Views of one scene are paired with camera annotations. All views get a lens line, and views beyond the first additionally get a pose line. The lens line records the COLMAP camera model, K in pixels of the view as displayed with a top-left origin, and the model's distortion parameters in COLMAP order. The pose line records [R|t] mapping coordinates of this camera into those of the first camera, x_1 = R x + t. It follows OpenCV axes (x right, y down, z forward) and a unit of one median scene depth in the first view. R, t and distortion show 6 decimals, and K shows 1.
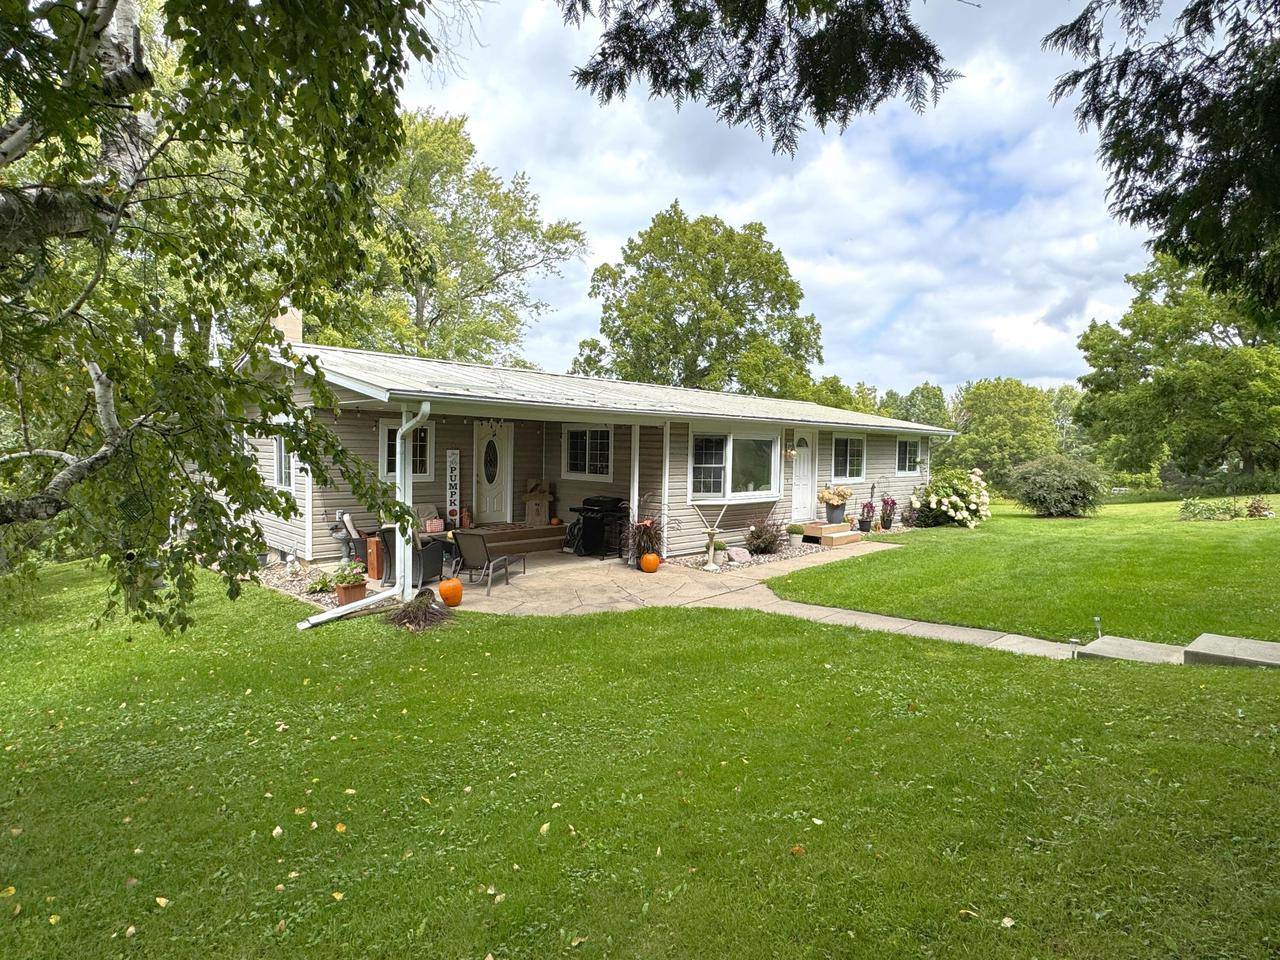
lens RADIAL K [[687.4, 0, 640.0], [0, 687.4, 480.0], [0, 0, 1]] dist [0.004687, 0.000432]
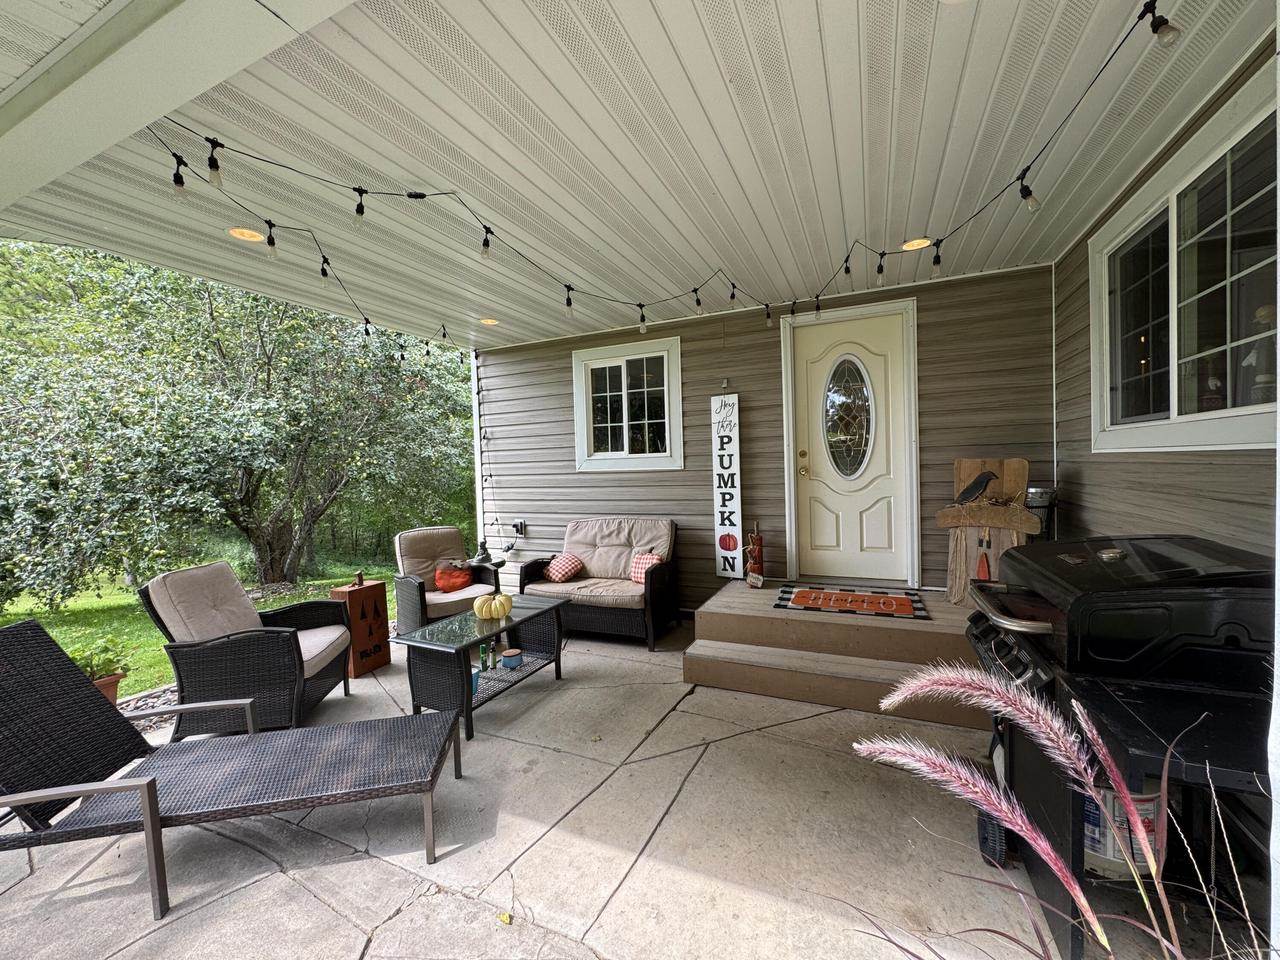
lens RADIAL K [[511.1, 0, 638.0], [0, 511.1, 480.0], [0, 0, 1]] dist [-0.002137, -0.000108]
pose [[0.347698, -0.007835, -0.937574, 0.007070], [-0.007992, 0.999904, -0.011320, 0.011701], [0.937572, 0.011429, 0.347602, 0.758373]]
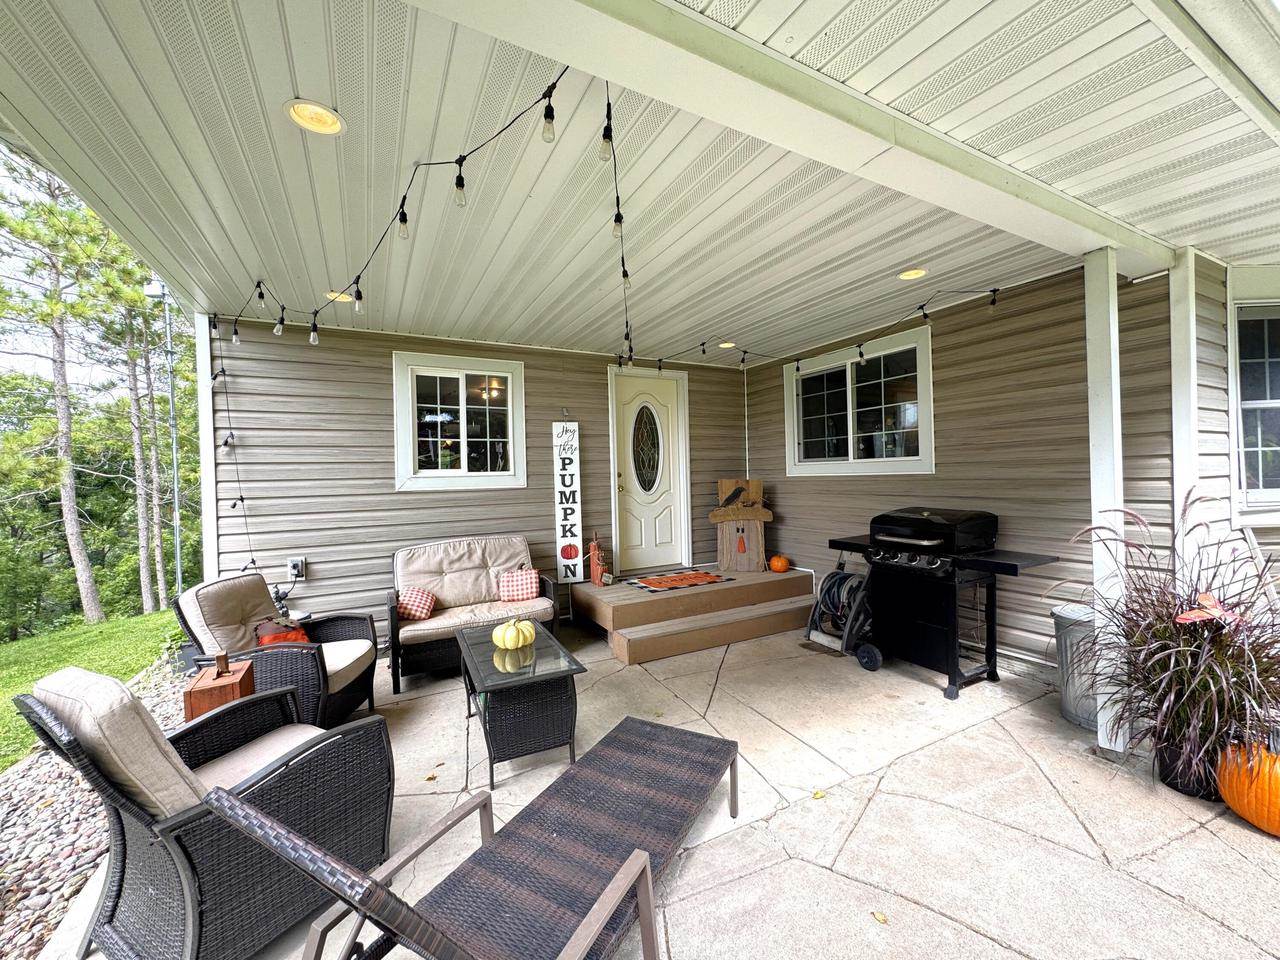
lens RADIAL K [[511.1, 0, 638.0], [0, 511.1, 480.0], [0, 0, 1]] dist [-0.002137, -0.000108]
pose [[0.954644, -0.045033, -0.294324, -0.106388], [0.032757, 0.998381, -0.046509, 0.014098], [0.295942, 0.034759, 0.954573, 0.606051]]
